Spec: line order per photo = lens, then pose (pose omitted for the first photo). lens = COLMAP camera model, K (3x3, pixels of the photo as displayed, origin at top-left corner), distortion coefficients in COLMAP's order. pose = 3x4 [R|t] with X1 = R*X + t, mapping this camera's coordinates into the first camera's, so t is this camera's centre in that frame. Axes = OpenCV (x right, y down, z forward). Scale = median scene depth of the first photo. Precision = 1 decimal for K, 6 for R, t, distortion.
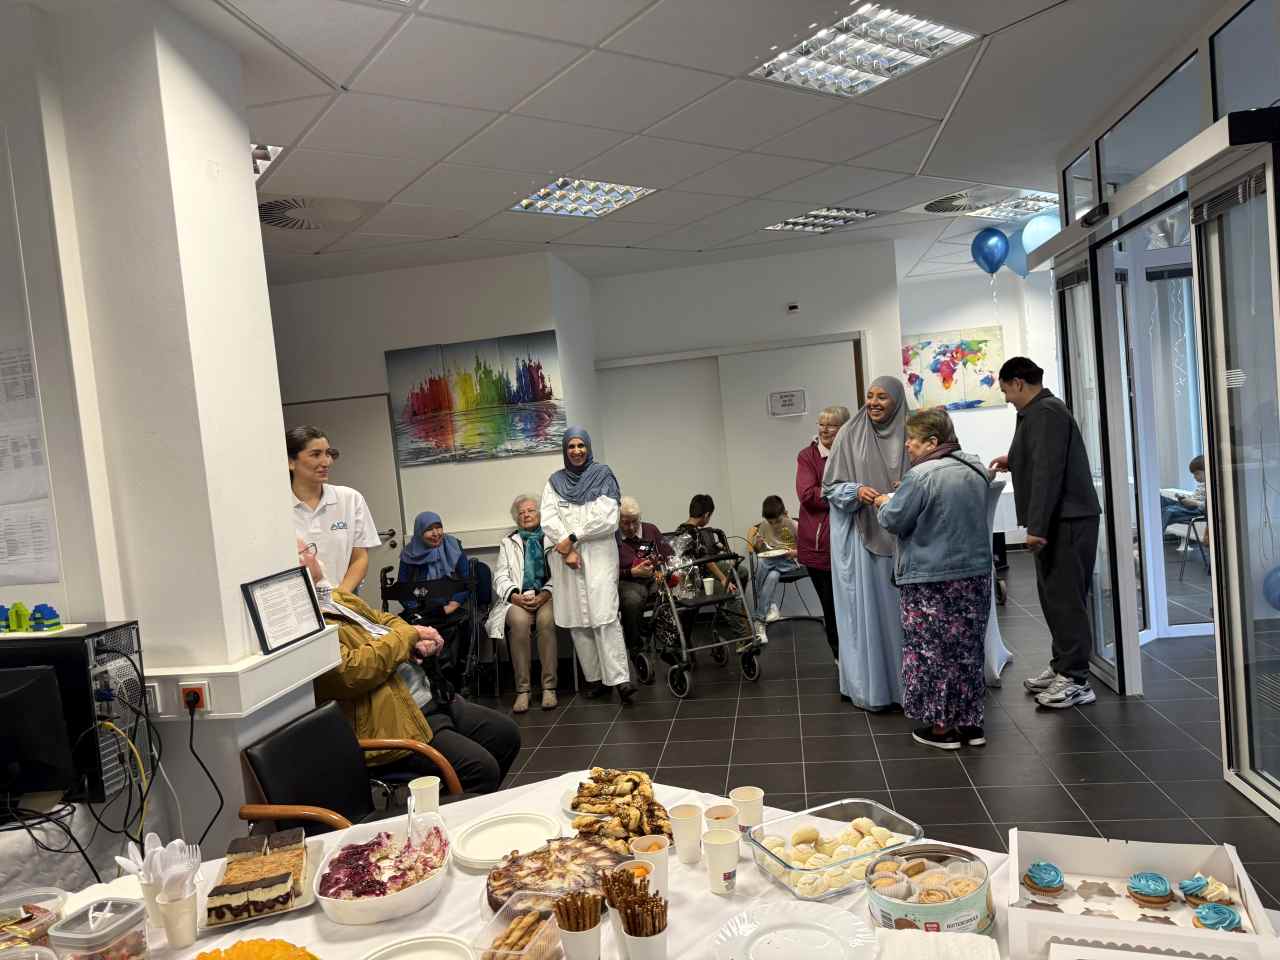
lens RADIAL K [[899.0, 0, 646.2], [0, 899.0, 480.4], [0, 0, 1]] dist [0.103806, -0.188002]
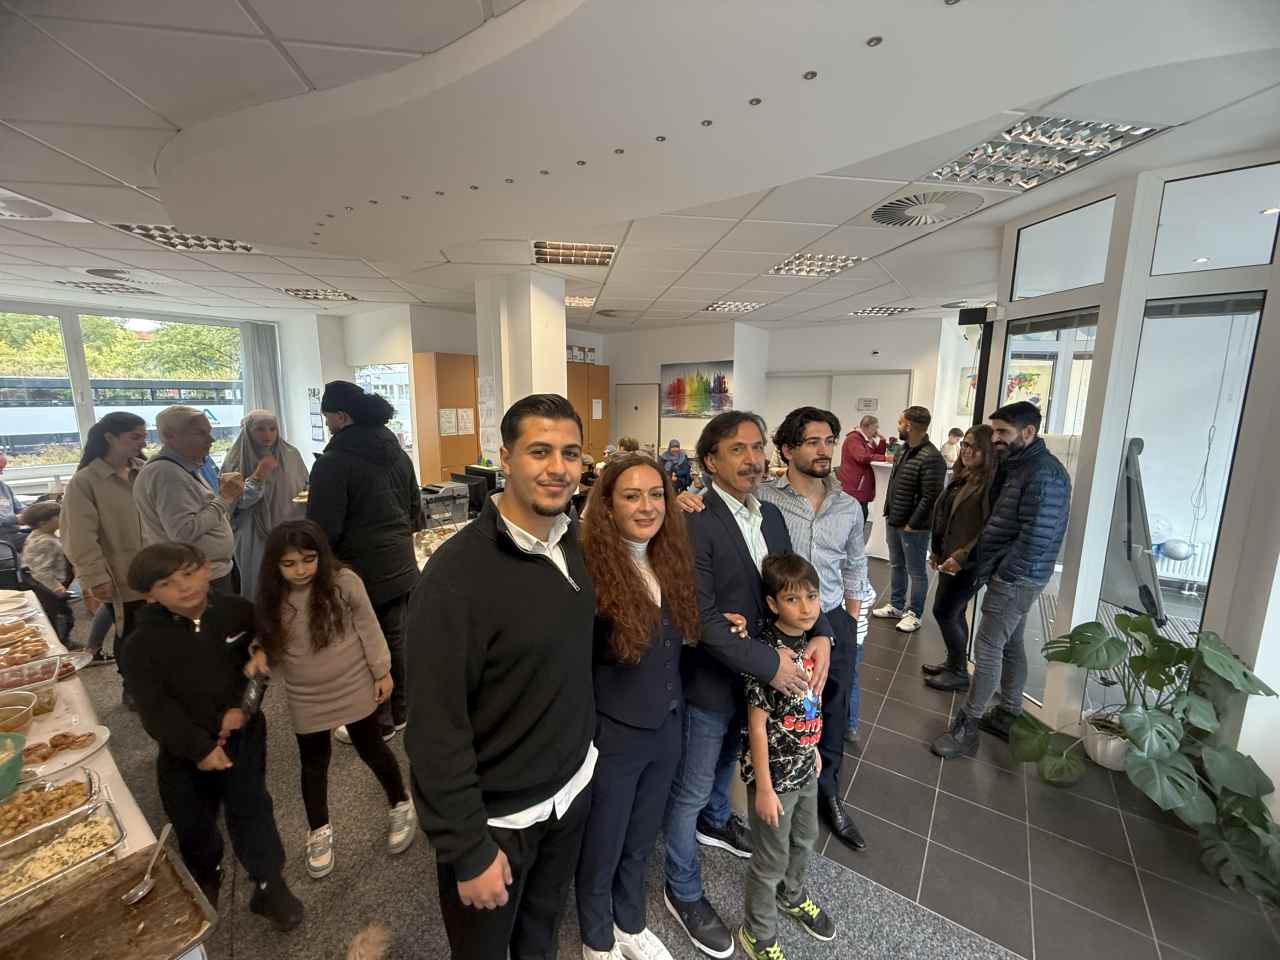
lens RADIAL K [[509.9, 0, 636.5], [0, 509.9, 480.9], [0, 0, 1]] dist [-0.020120, -0.000021]
pose [[0.885821, 0.170227, -0.431676, 0.254920], [-0.108928, 0.980569, 0.163151, -0.060165], [0.451061, -0.097501, 0.887152, -0.173909]]
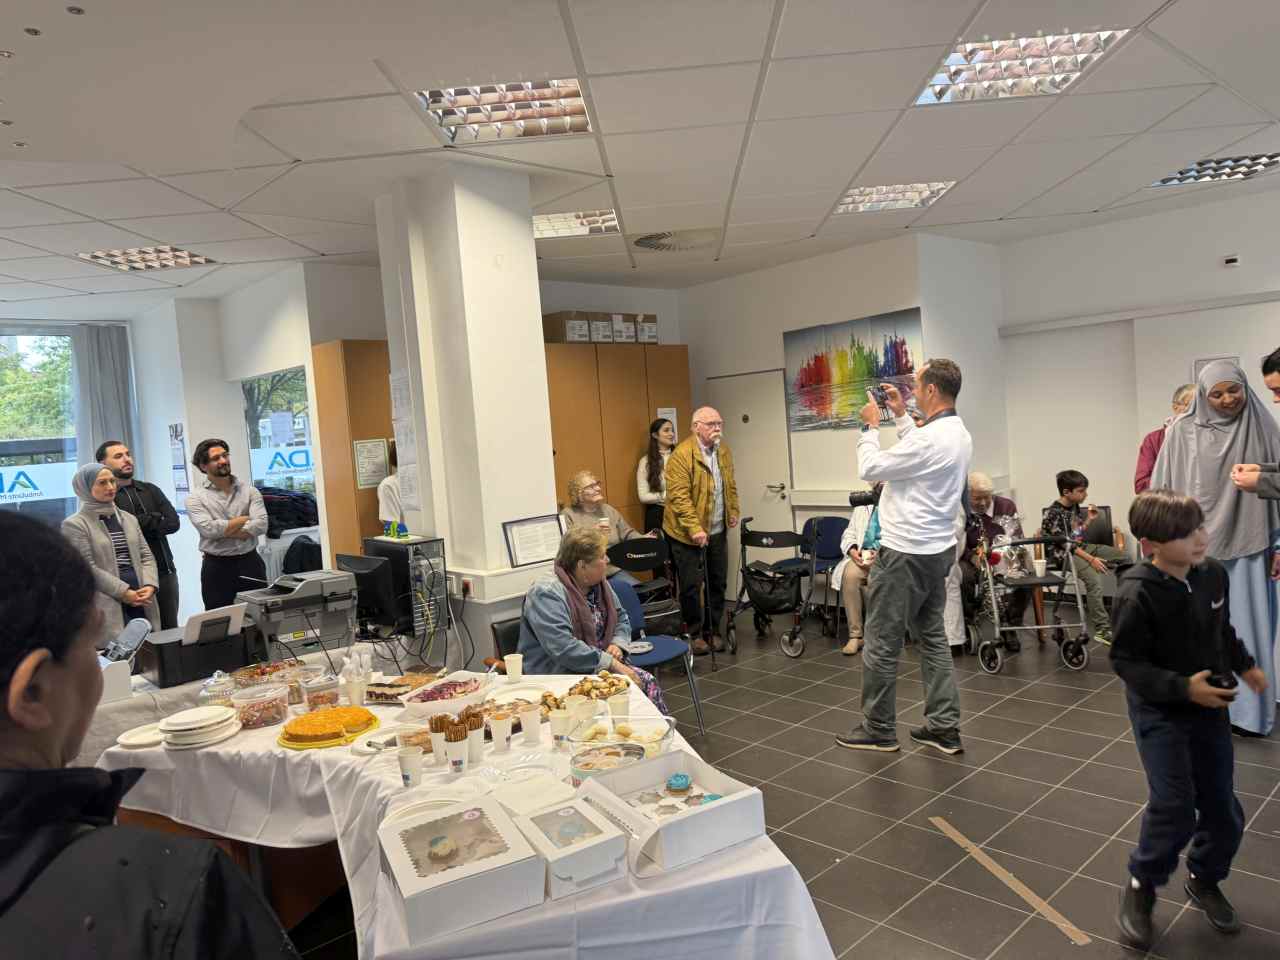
lens RADIAL K [[899.0, 0, 646.2], [0, 899.0, 480.4], [0, 0, 1]] dist [0.103806, -0.188002]
pose [[0.787718, 0.072439, -0.611762, 0.307333], [-0.029645, 0.996369, 0.079809, -0.040135], [0.615322, -0.044732, 0.787006, -0.037526]]
